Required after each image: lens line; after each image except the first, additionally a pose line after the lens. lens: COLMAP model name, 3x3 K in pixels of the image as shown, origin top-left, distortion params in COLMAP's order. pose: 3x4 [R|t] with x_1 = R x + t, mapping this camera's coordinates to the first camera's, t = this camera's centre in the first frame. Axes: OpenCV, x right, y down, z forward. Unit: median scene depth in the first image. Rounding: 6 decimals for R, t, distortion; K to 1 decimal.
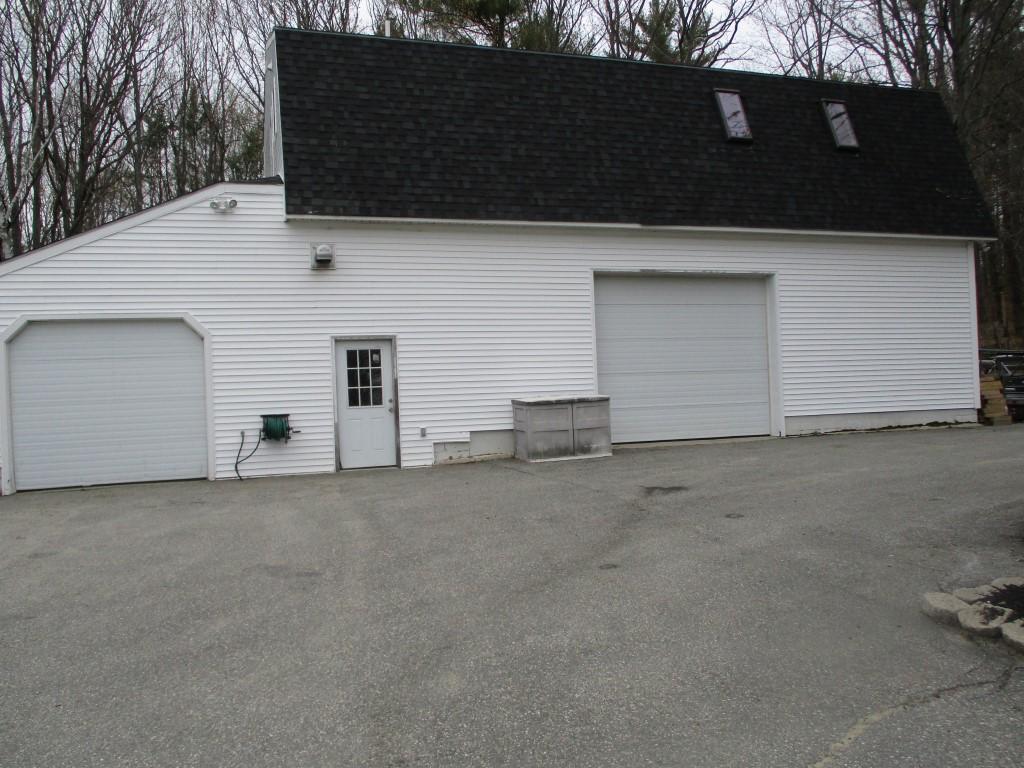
lens RADIAL K [[862.6, 0, 550.1], [0, 862.6, 372.2], [0, 0, 1]] dist [-0.015737, 0.001311]
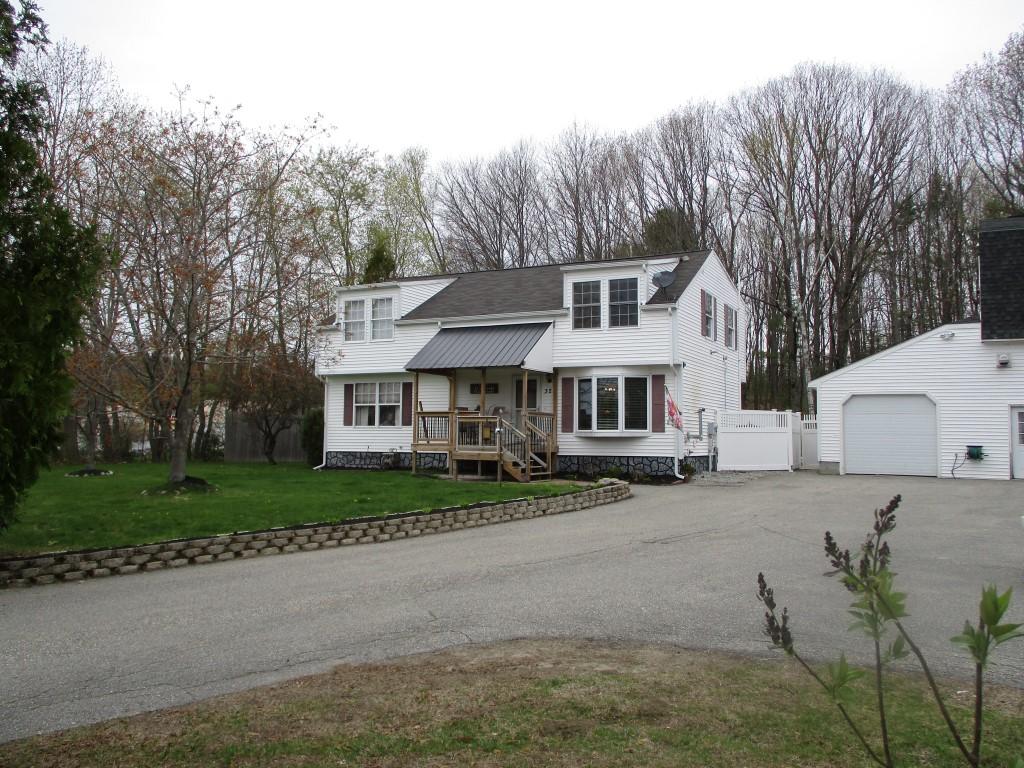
lens RADIAL K [[880.7, 0, 537.7], [0, 880.7, 364.6], [0, 0, 1]] dist [0.009052, 0.005174]
pose [[0.683425, -0.009624, -0.729958, 0.430334], [-0.030773, 0.998645, -0.041977, -0.017101], [0.729372, 0.051151, 0.682202, -1.002271]]
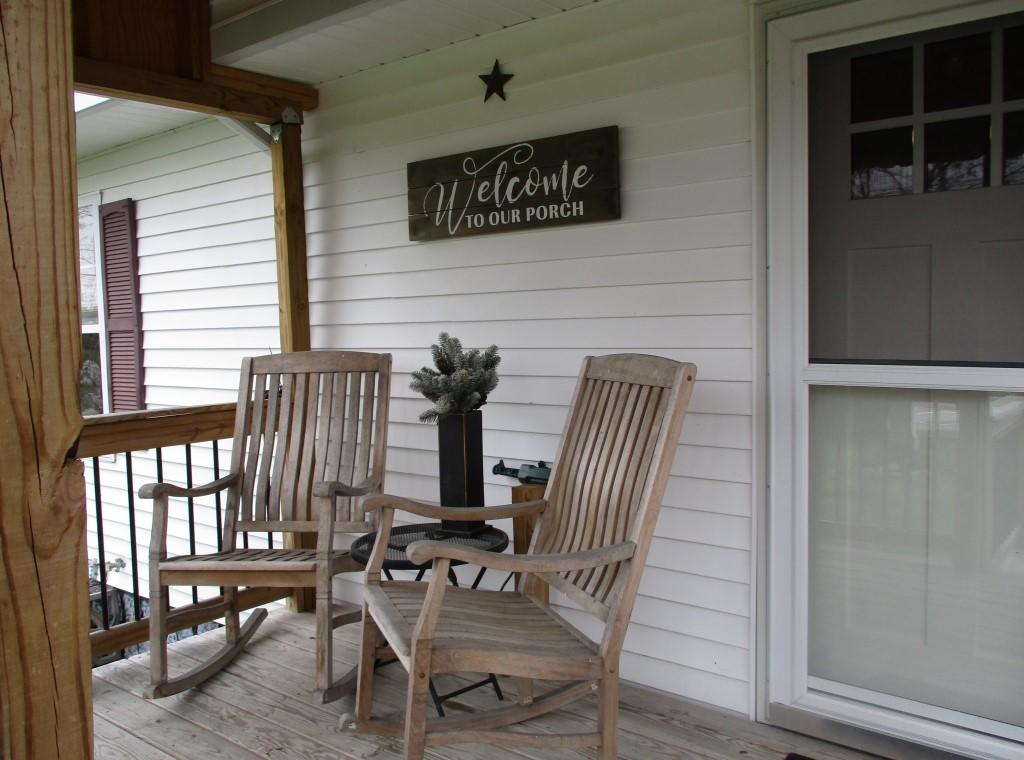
lens RADIAL K [[880.7, 0, 512.7], [0, 880.7, 380.3], [0, 0, 1]] dist [0.009052, 0.005174]
pose [[0.508202, 0.095242, -0.855956, -0.939041], [0.010772, 0.993086, 0.116896, -0.019753], [0.861171, -0.068627, 0.503662, 0.183969]]
